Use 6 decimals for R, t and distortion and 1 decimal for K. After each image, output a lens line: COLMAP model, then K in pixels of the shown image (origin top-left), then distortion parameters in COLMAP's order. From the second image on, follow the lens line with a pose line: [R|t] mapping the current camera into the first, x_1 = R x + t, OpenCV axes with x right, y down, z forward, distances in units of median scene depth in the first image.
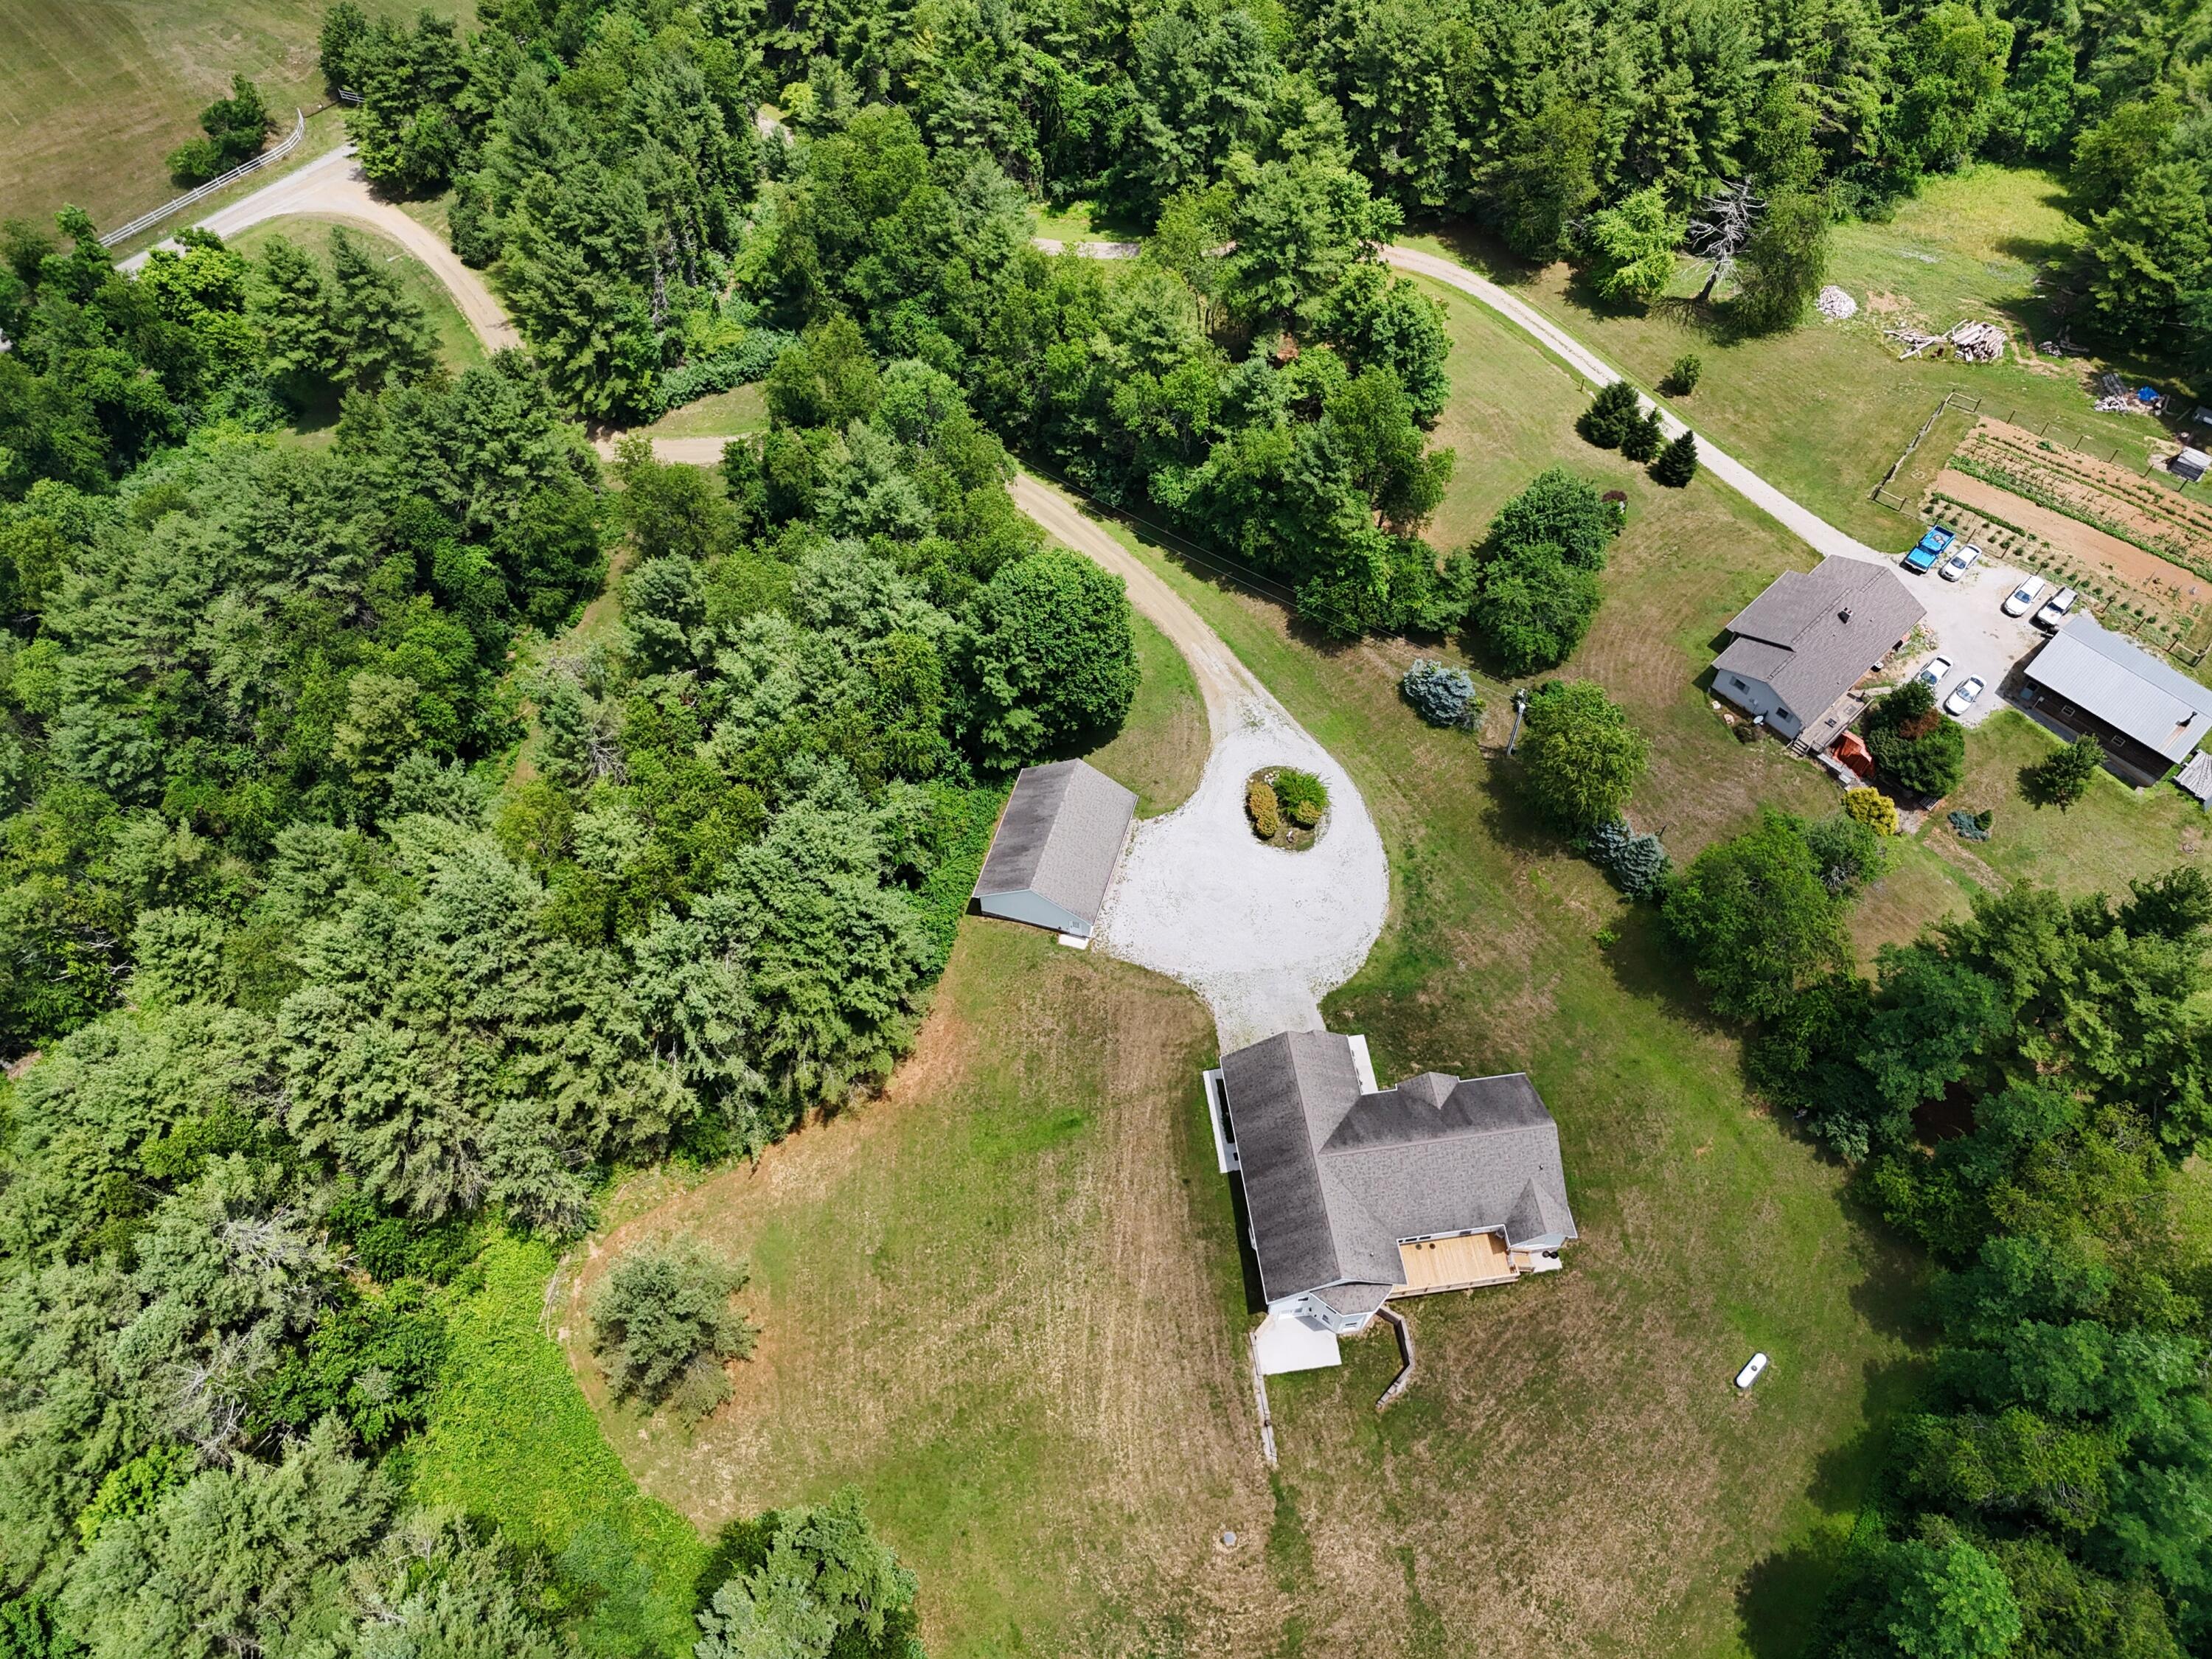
lens RADIAL K [[1633.9, 0, 1109.0], [0, 1633.9, 833.1], [0, 0, 1]] dist [0.058774, -0.053298]
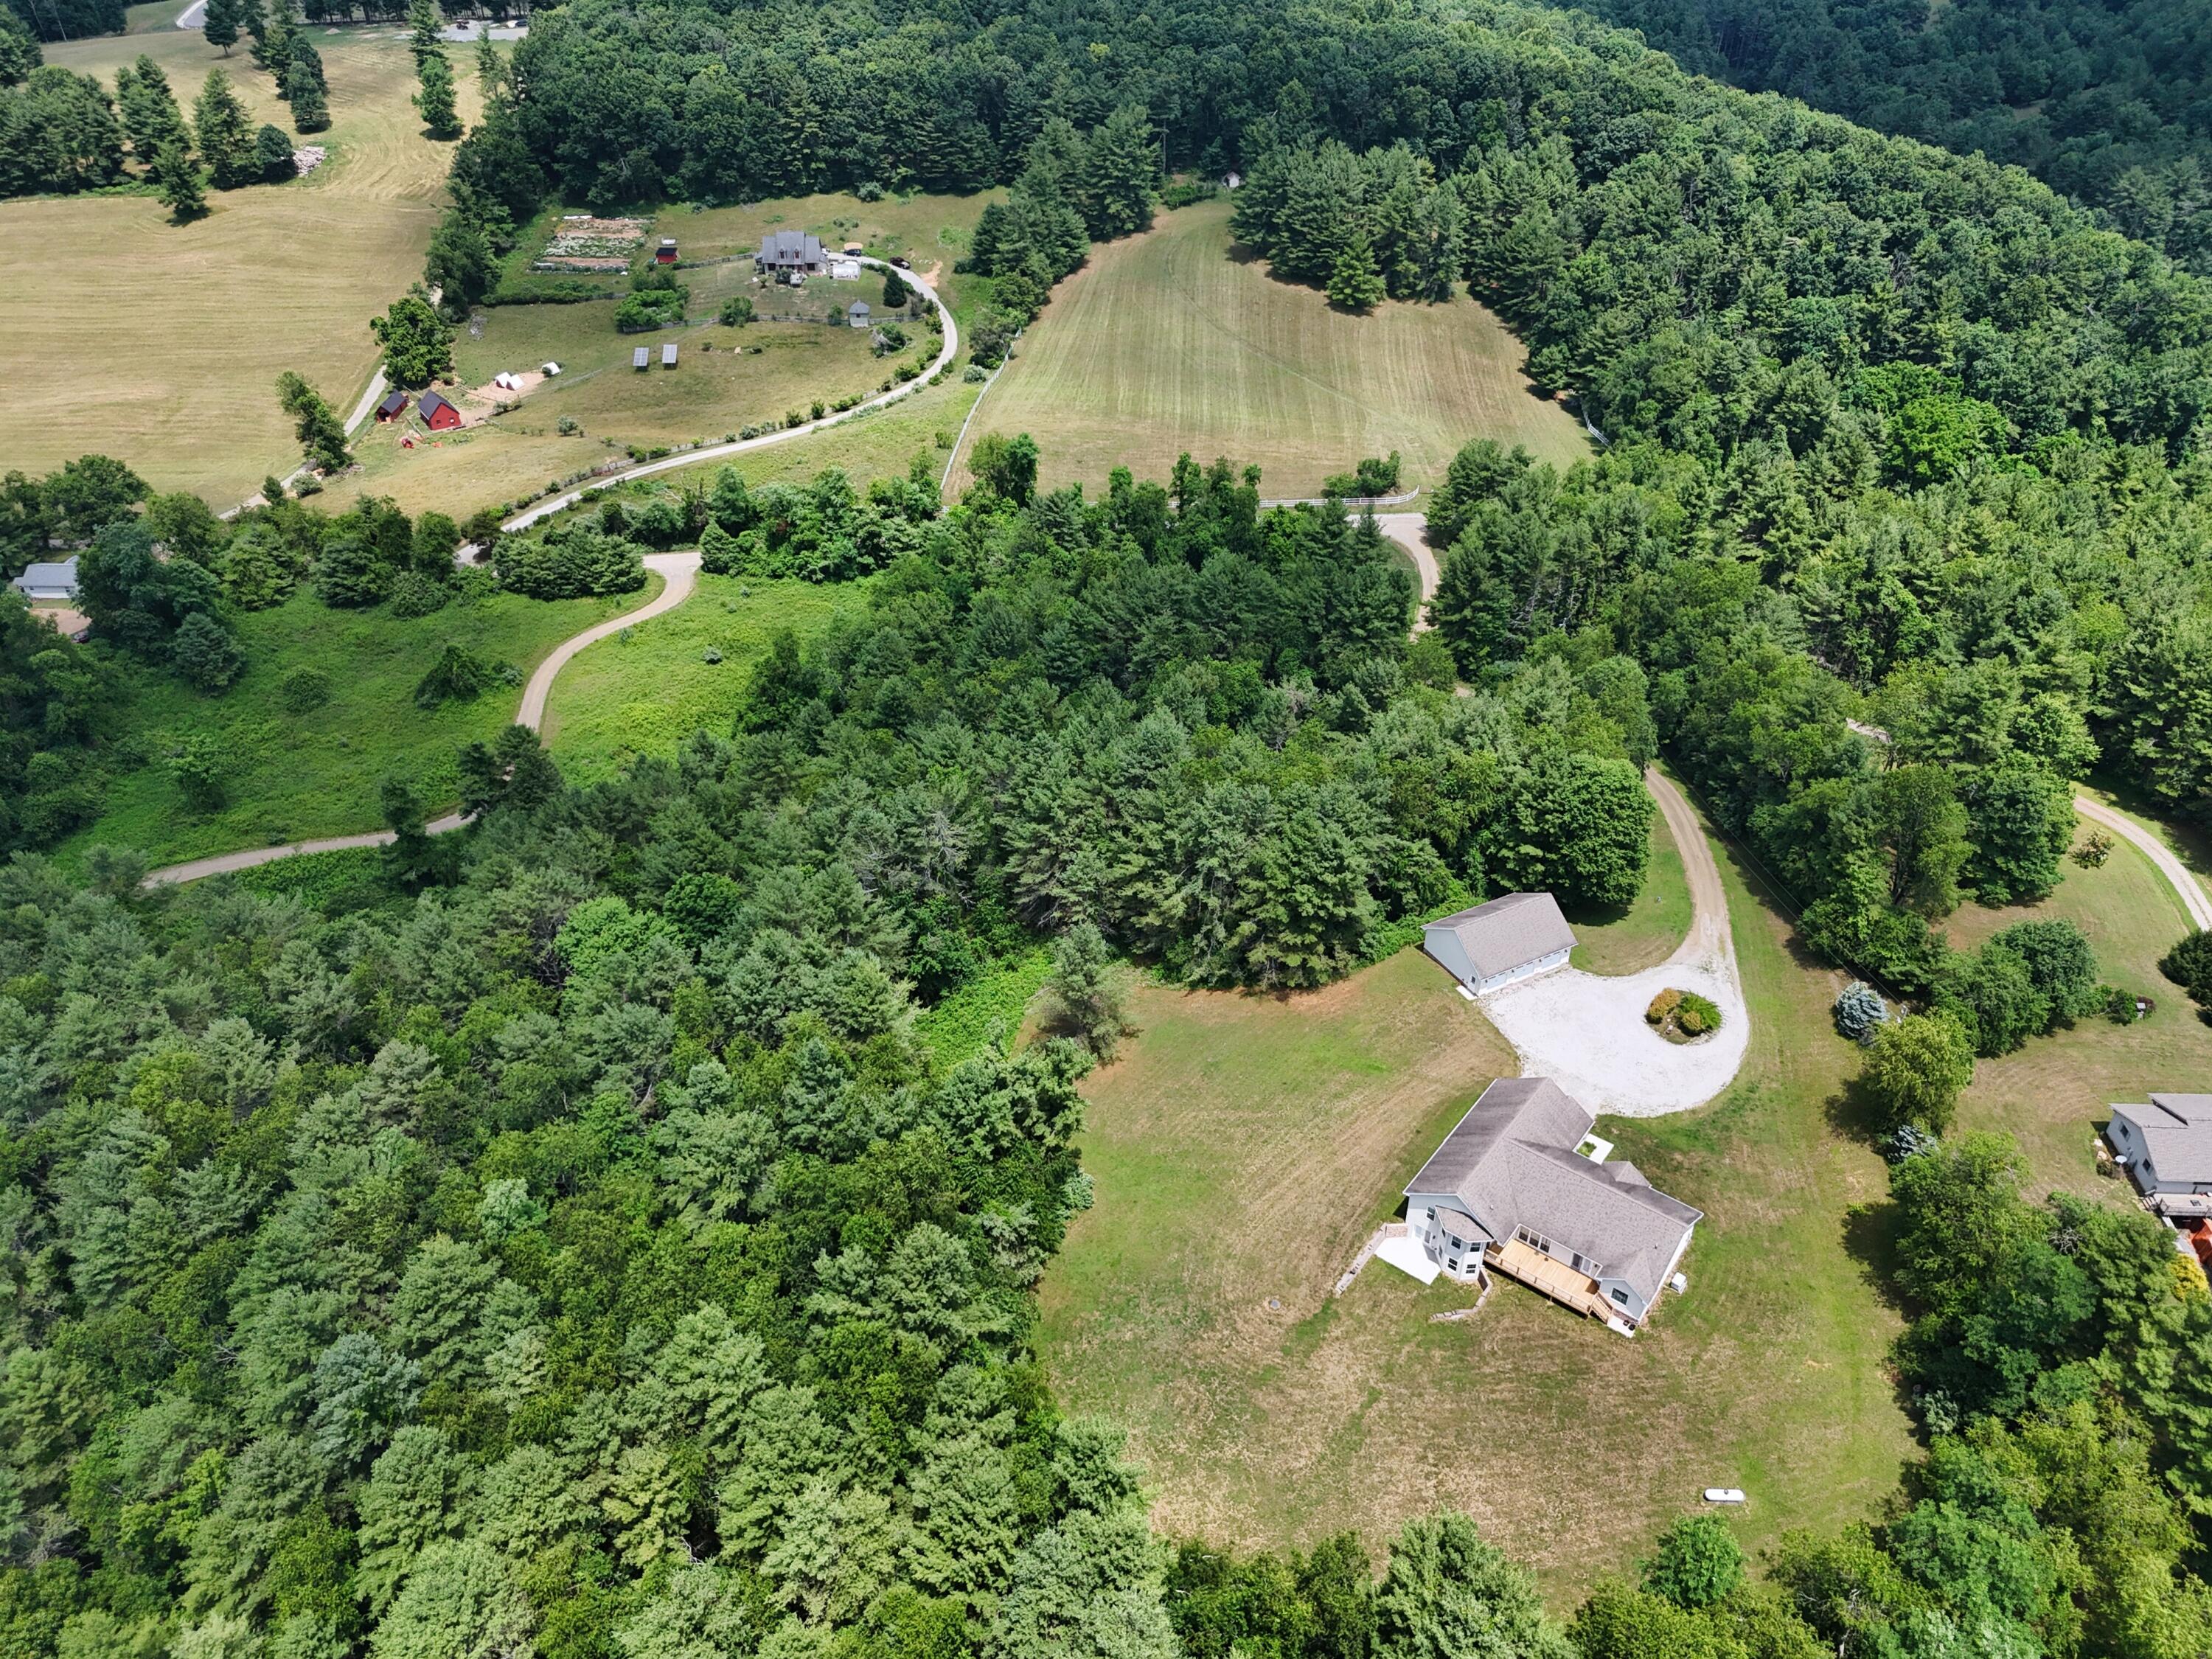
lens RADIAL K [[1633.9, 0, 1109.0], [0, 1633.9, 833.1], [0, 0, 1]] dist [0.058774, -0.053298]
pose [[0.704506, 0.421868, -0.570700, 0.476088], [-0.600433, 0.783011, -0.162401, 0.354208], [0.378353, 0.457080, 0.804939, -0.238029]]
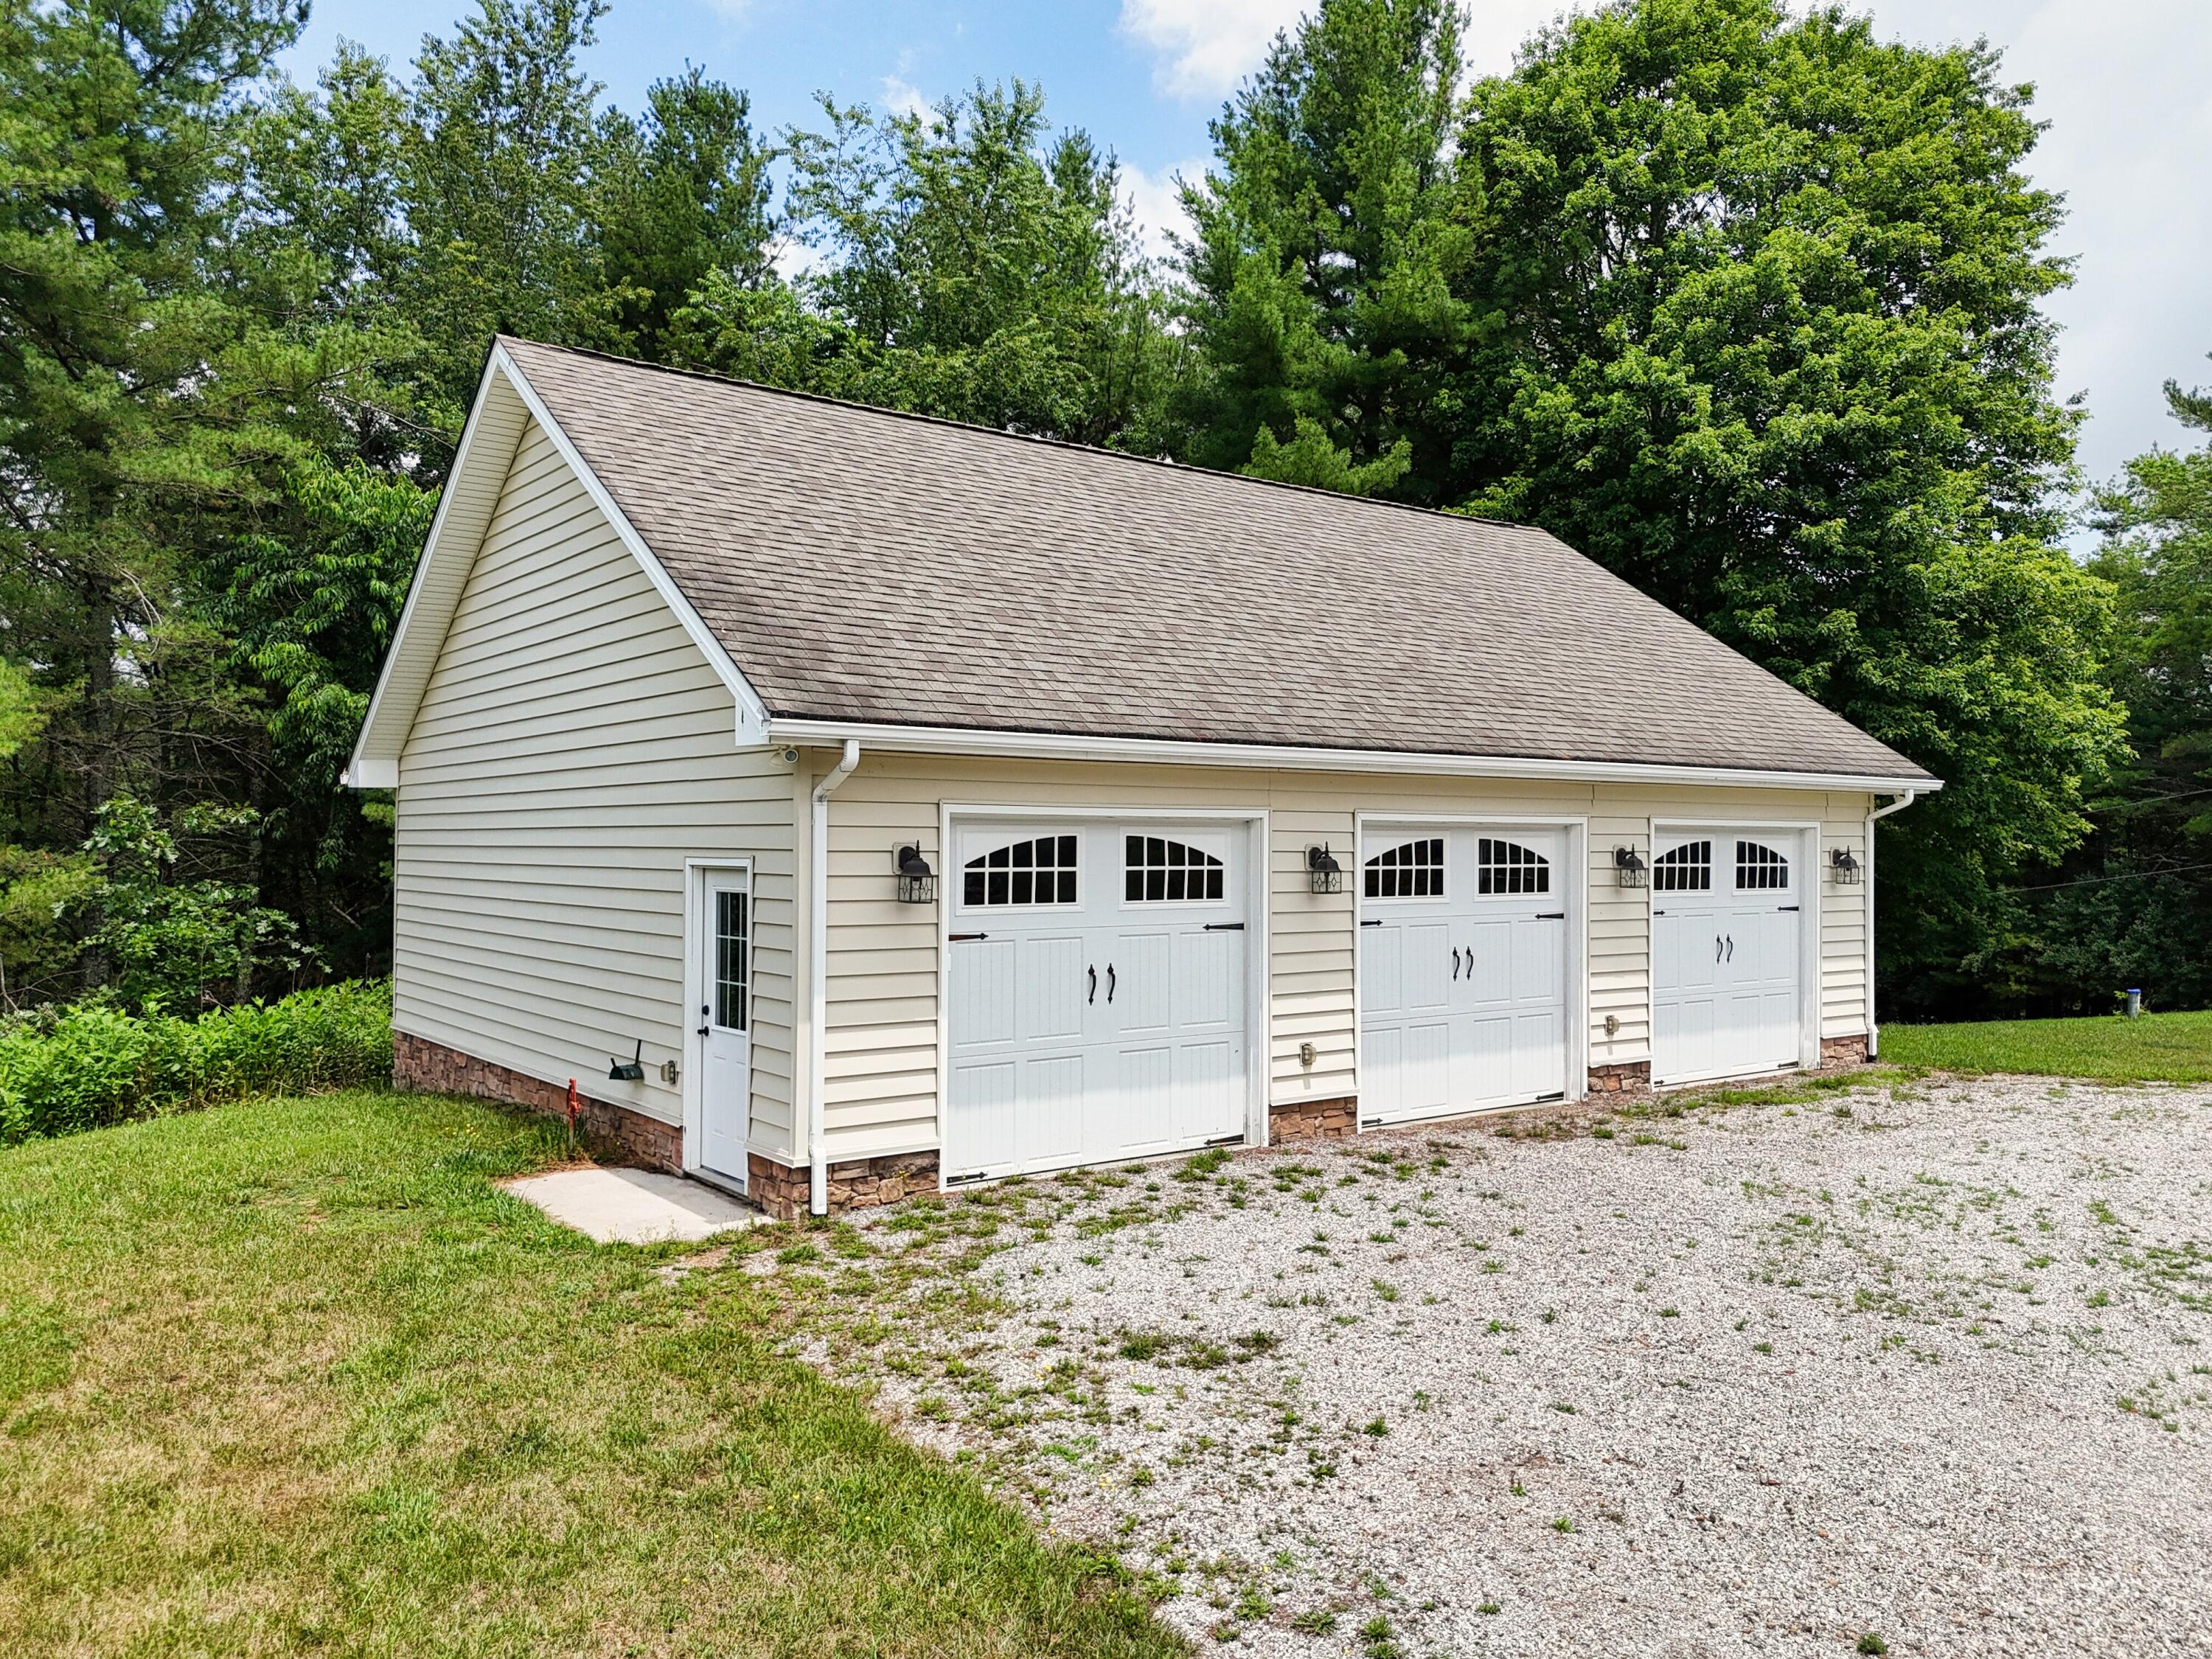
lens RADIAL K [[1665.0, 0, 1118.2], [0, 1665.0, 825.1], [0, 0, 1]] dist [0.132664, -0.273085]
pose [[0.804167, 0.004803, -0.594384, 0.044693], [-0.502449, 0.539767, -0.675423, 0.098838], [0.317585, 0.841801, 0.436475, 0.956685]]
